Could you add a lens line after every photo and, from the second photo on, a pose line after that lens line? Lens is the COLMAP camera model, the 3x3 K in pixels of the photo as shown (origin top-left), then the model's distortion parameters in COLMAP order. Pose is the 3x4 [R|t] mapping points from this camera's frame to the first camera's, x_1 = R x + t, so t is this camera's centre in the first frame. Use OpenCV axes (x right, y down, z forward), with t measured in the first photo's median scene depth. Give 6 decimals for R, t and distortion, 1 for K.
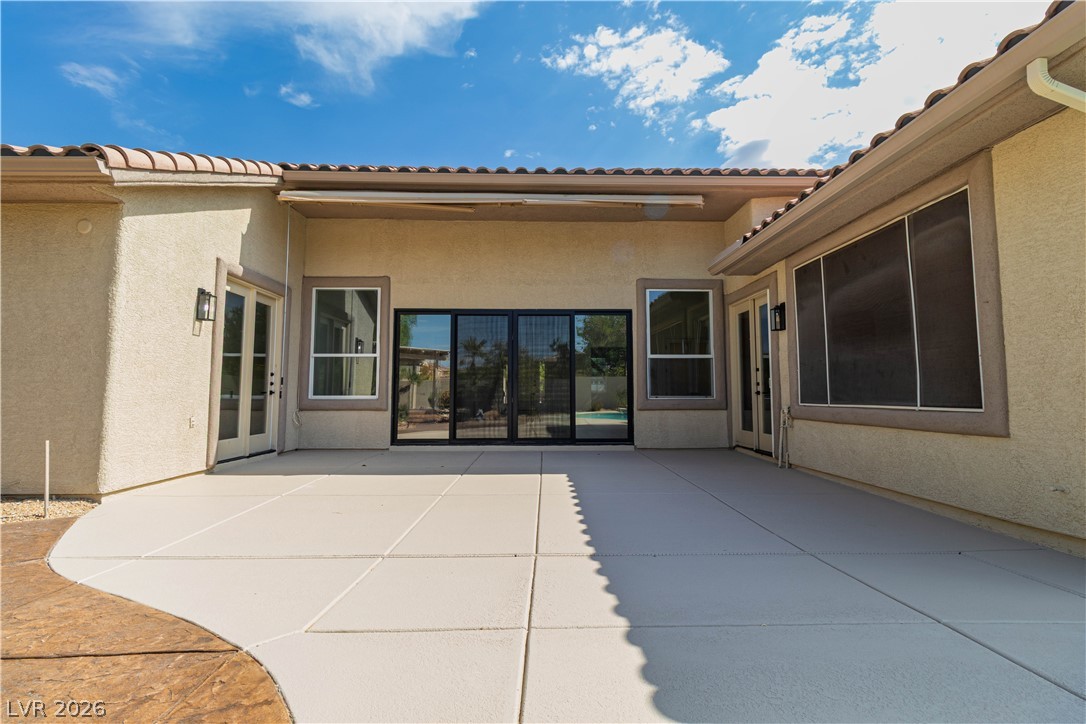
lens RADIAL K [[499.9, 0, 543.0], [0, 499.9, 362.0], [0, 0, 1]] dist [0.003384, 0.000393]
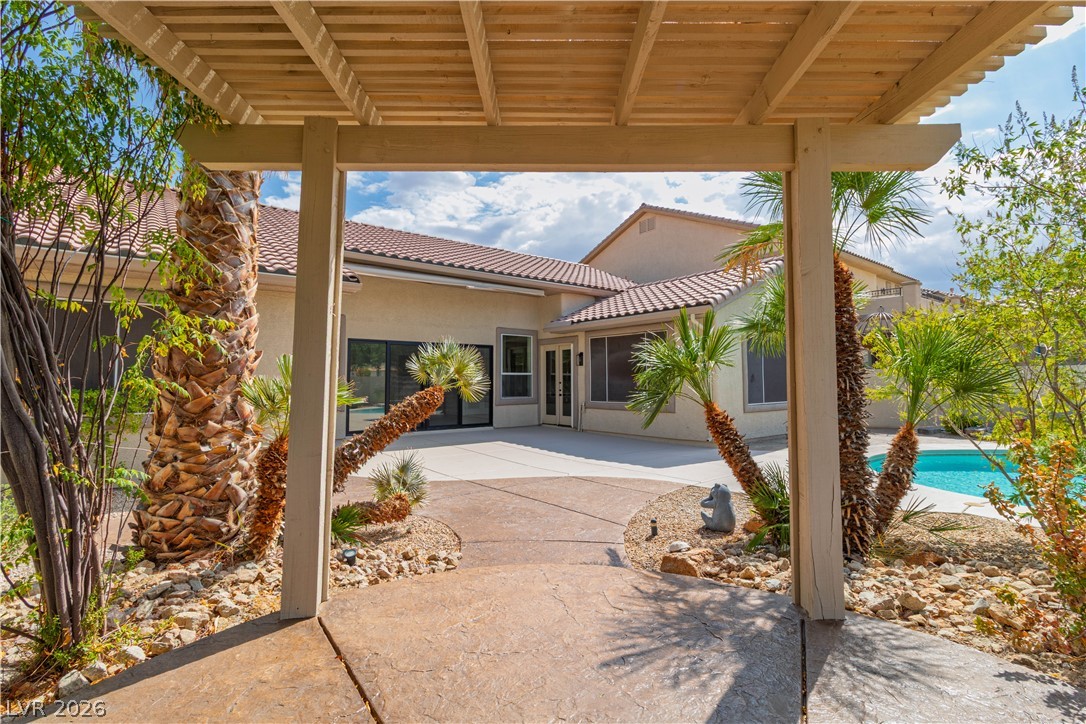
lens RADIAL K [[499.9, 0, 543.0], [0, 499.9, 362.0], [0, 0, 1]] dist [0.003384, 0.000393]
pose [[0.791679, 0.020446, 0.610595, -0.795222], [-0.033941, 0.999368, 0.010544, -0.081558], [-0.609994, -0.029072, 0.791873, -0.476513]]
